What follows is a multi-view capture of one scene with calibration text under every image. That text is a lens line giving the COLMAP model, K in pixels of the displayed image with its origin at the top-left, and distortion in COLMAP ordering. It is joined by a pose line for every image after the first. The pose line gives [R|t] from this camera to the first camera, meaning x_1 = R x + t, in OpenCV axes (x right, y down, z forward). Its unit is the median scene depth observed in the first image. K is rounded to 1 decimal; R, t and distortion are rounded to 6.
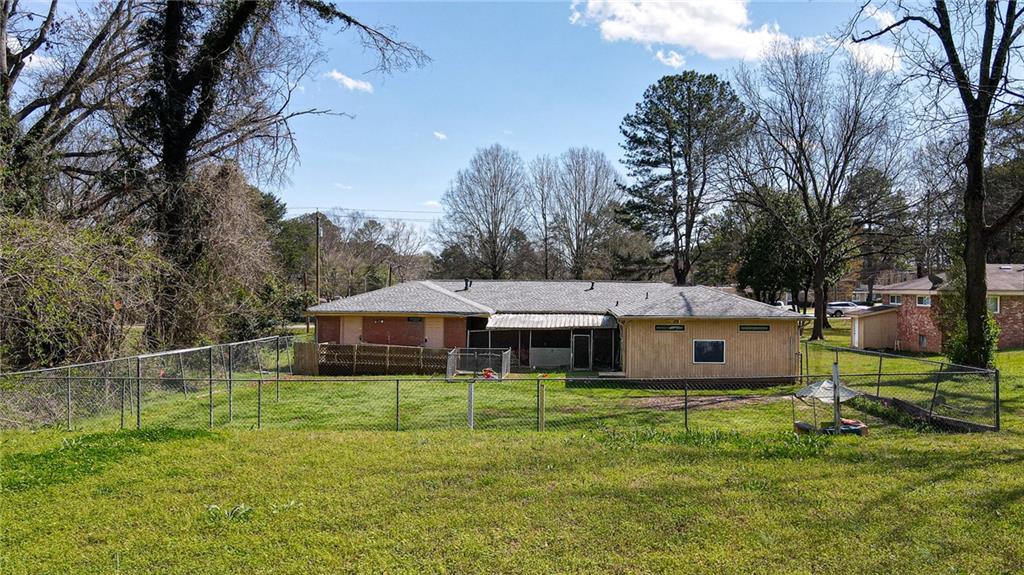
lens RADIAL K [[770.7, 0, 512.0], [0, 770.7, 287.5], [0, 0, 1]] dist [-0.003713, 0.000162]
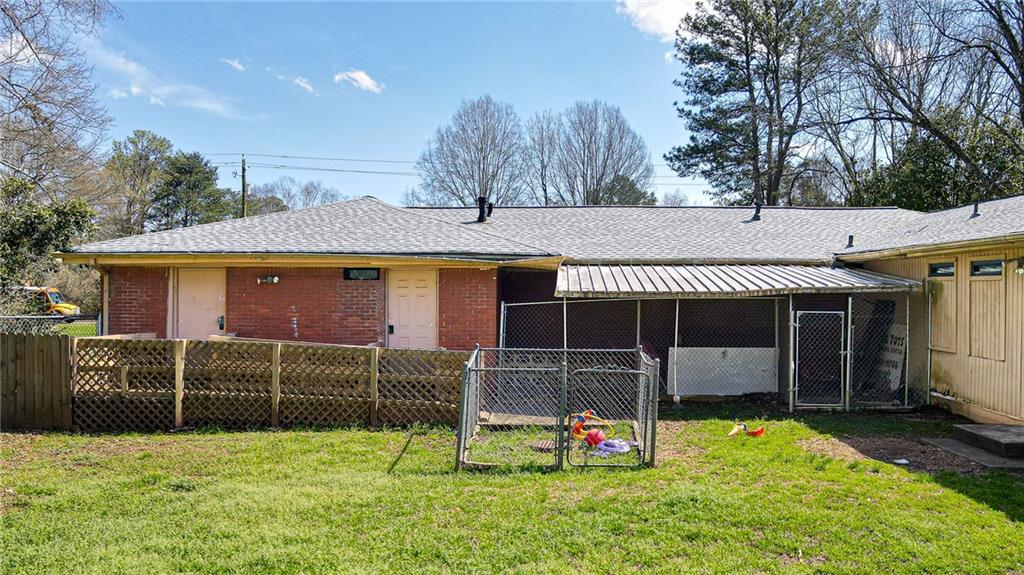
lens RADIAL K [[770.7, 0, 512.0], [0, 770.7, 287.5], [0, 0, 1]] dist [-0.003713, 0.000162]
pose [[0.999369, -0.000561, 0.035513, -0.057842], [0.000729, 0.999989, -0.004736, 0.044211], [-0.035510, 0.004759, 0.999358, 0.545662]]
